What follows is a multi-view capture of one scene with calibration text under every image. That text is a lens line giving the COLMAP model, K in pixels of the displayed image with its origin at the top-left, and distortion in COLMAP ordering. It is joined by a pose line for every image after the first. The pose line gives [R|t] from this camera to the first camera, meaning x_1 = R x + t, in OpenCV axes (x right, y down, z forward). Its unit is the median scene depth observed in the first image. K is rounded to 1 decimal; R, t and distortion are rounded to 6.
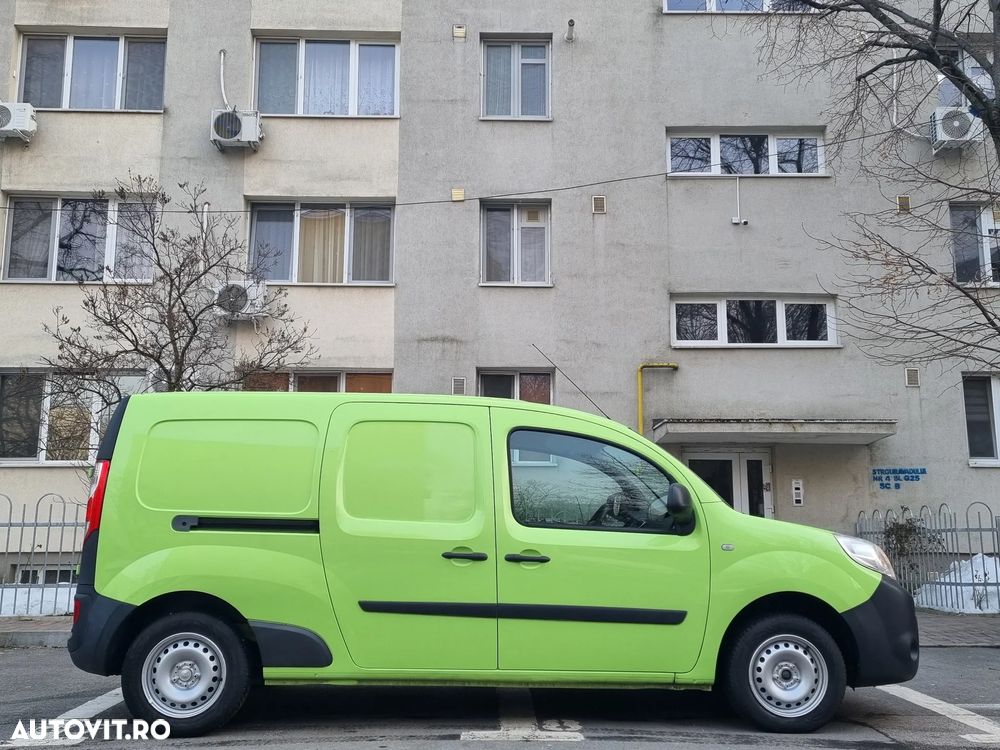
lens RADIAL K [[999.9, 0, 500.0], [0, 999.9, 375.0], [0, 0, 1]] dist [0.049384, 0.005271]
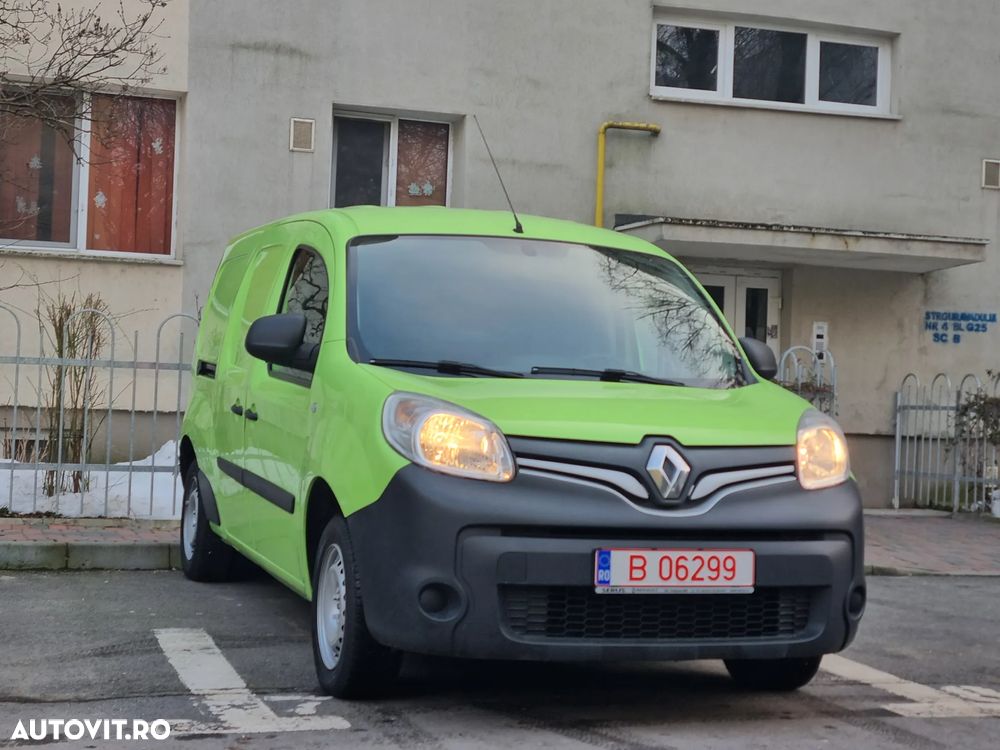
lens RADIAL K [[1720.5, 0, 518.5], [0, 1720.5, 358.6], [0, 0, 1]] dist [0.091744, -0.062047]
pose [[0.957484, 0.041956, 0.285419, -0.198248], [-0.082267, 0.987997, 0.130743, -0.001354], [-0.276507, -0.148665, 0.949443, 0.002237]]
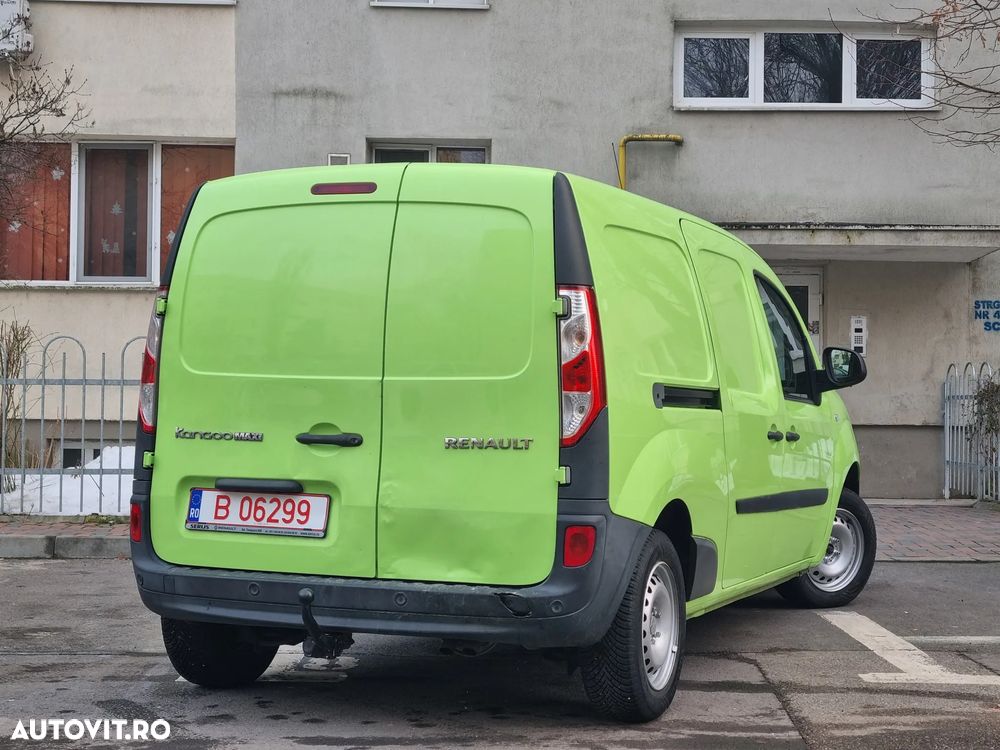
lens RADIAL K [[1625.3, 0, 527.3], [0, 1625.3, 371.3], [0, 0, 1]] dist [0.088314, -0.088870]
pose [[0.999835, 0.006021, 0.017124, 0.061303], [-0.008427, 0.989525, 0.144114, -0.011163], [-0.016077, -0.144235, 0.989413, -0.047696]]
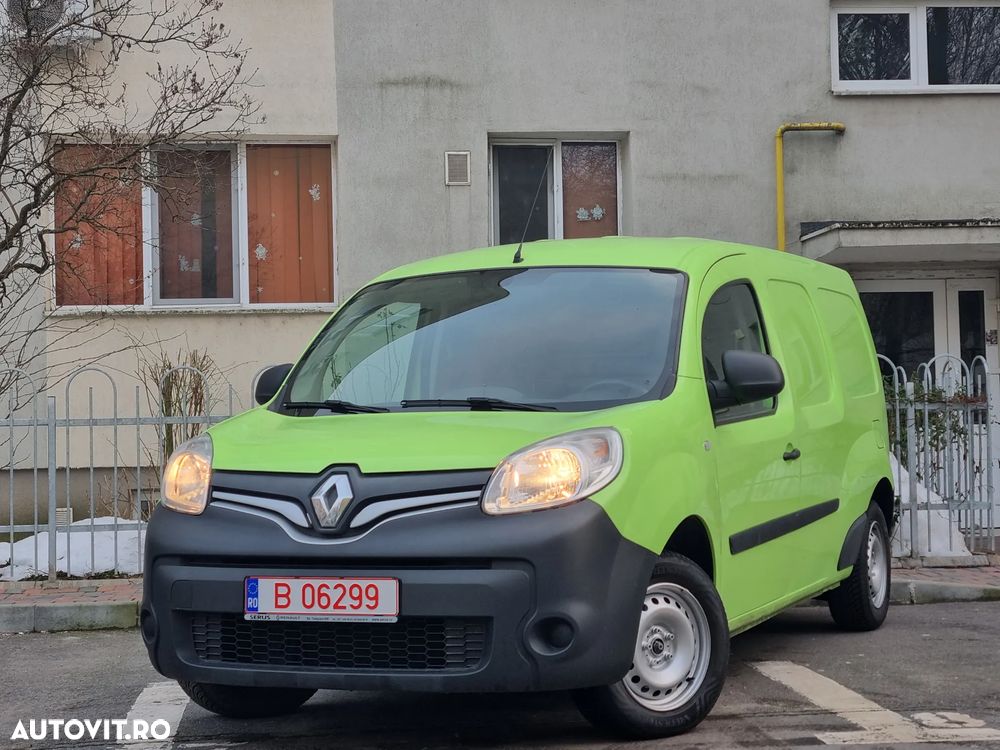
lens RADIAL K [[1867.3, 0, 530.0], [0, 1867.3, 376.7], [0, 0, 1]] dist [0.078790, 0.163000]
pose [[0.994519, -0.020546, 0.102518, -0.108799], [0.007113, 0.991526, 0.129712, -0.007896], [-0.104314, -0.128272, 0.986238, -0.040971]]
